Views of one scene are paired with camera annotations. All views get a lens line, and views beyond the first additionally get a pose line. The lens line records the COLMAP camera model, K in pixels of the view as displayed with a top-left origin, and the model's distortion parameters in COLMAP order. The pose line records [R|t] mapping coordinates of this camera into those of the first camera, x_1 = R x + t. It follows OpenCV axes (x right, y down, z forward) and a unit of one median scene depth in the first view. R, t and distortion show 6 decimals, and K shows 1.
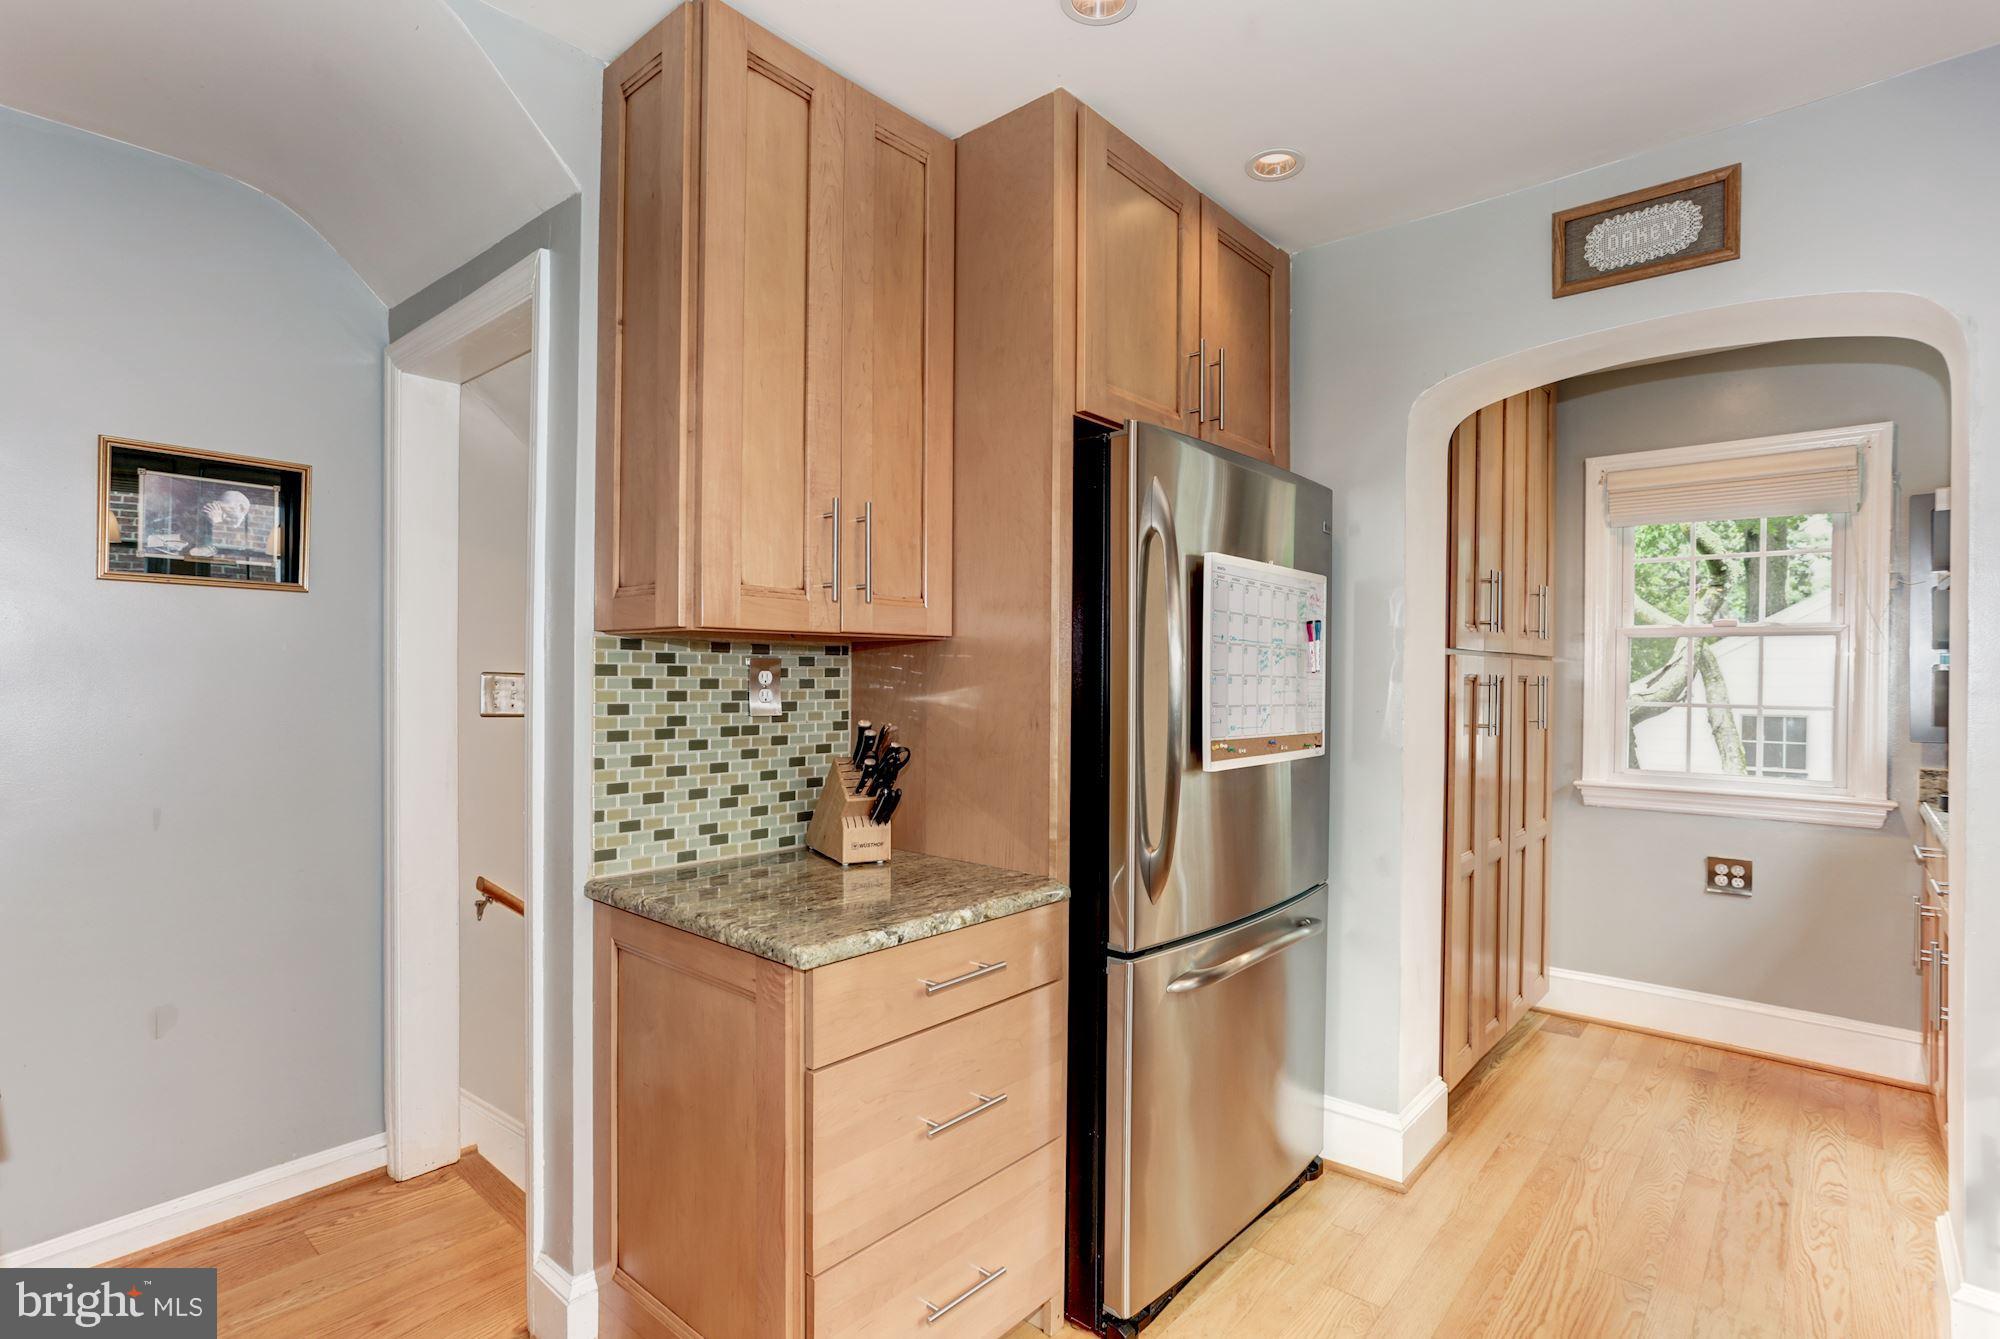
lens RADIAL K [[983.8, 0, 1003.4], [0, 983.8, 679.8], [0, 0, 1]] dist [-0.049566, 0.029585]
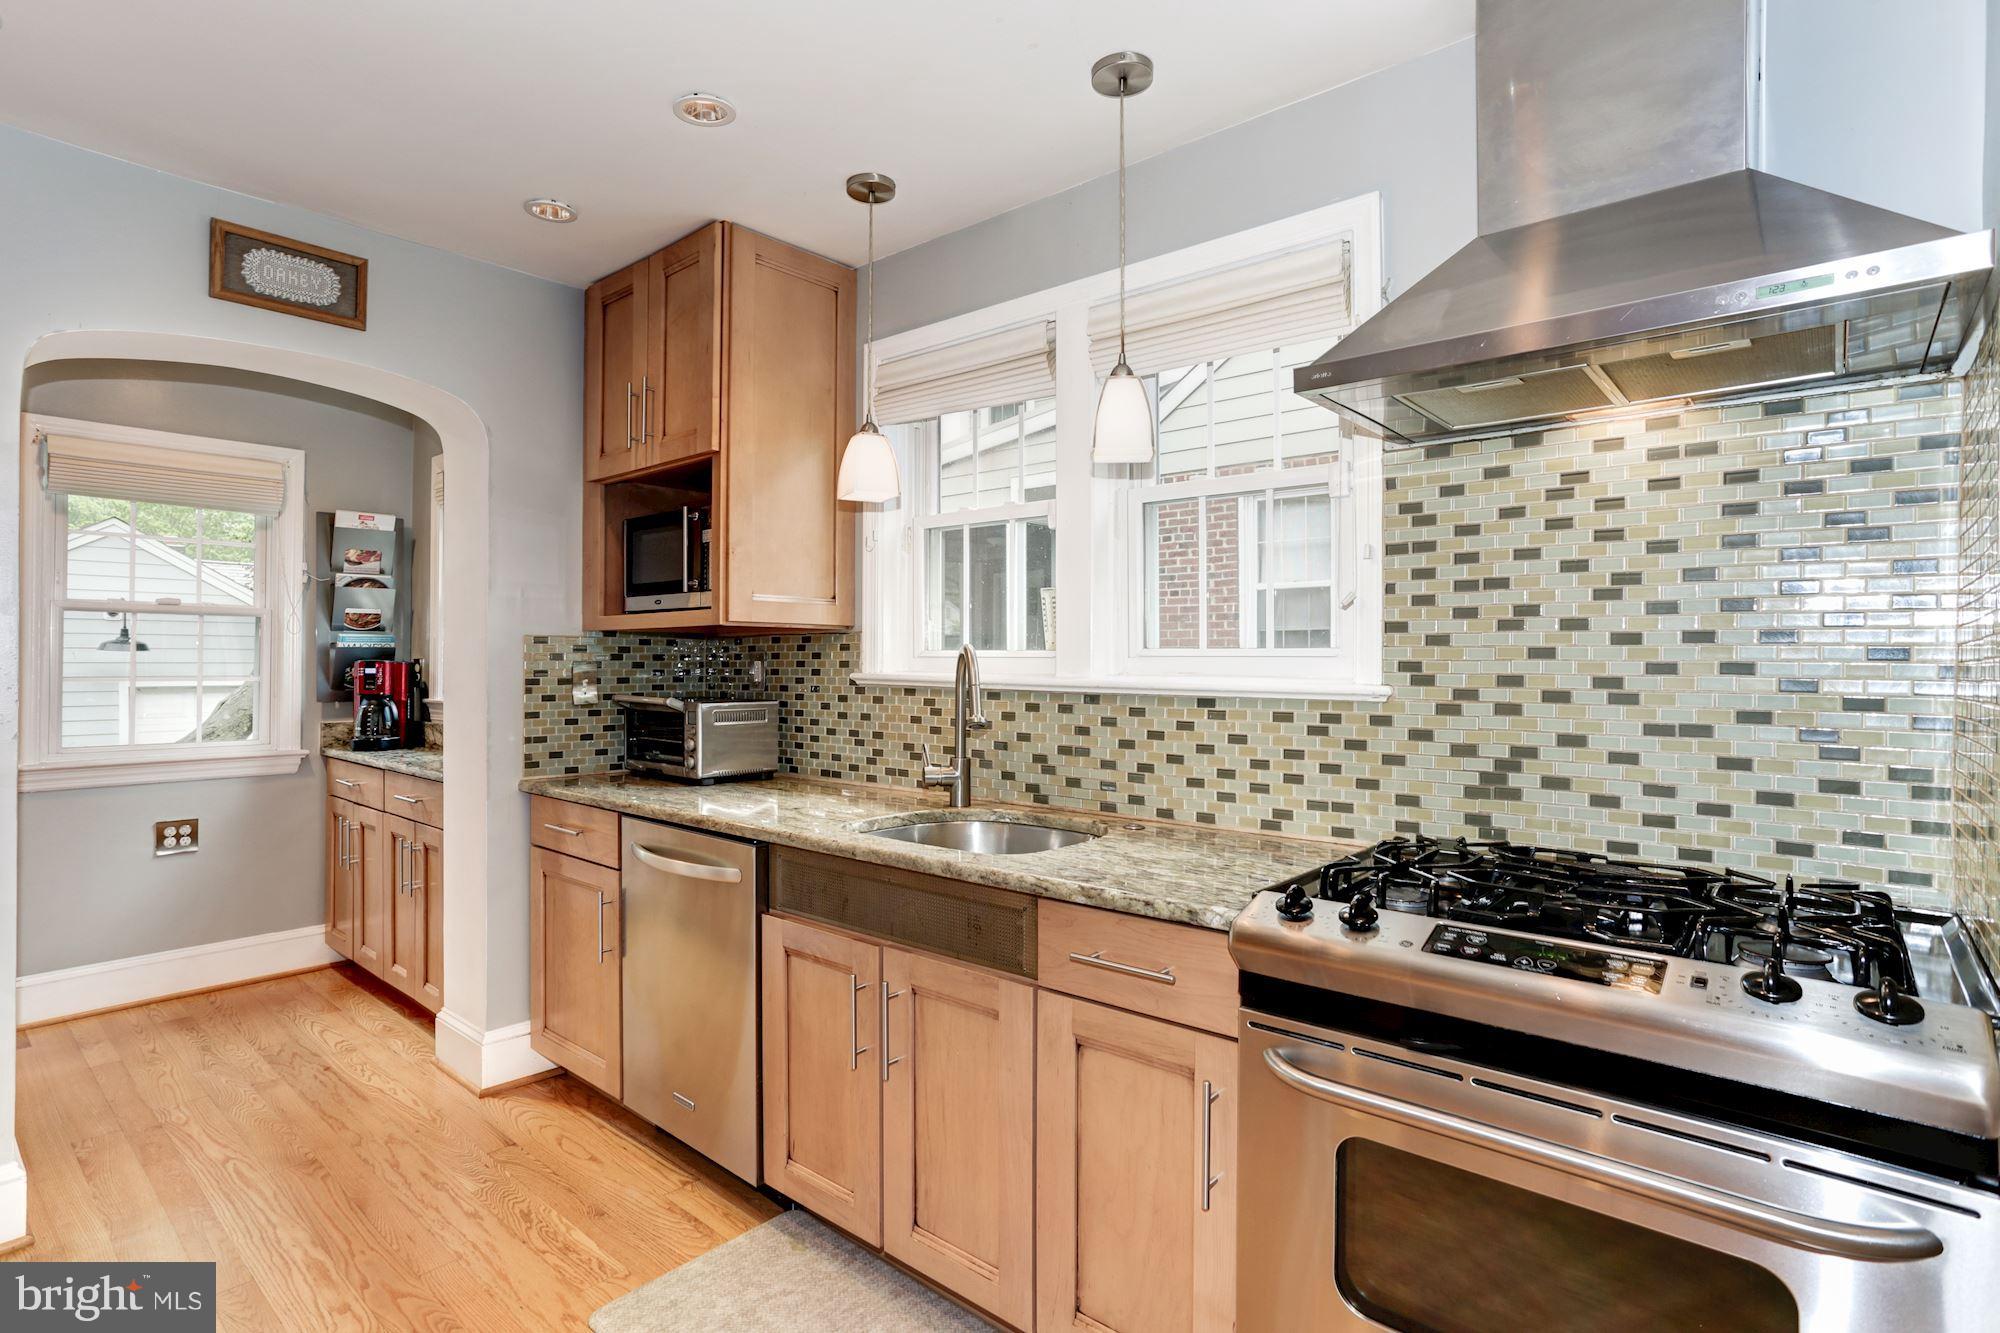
lens RADIAL K [[968.0, 0, 994.1], [0, 968.0, 655.2], [0, 0, 1]] dist [-0.067137, 0.044797]
pose [[-0.009017, -0.003827, 0.999952, -0.420919], [0.001975, 0.999991, 0.003845, -0.002101], [-0.999957, 0.002010, -0.009010, 0.129753]]
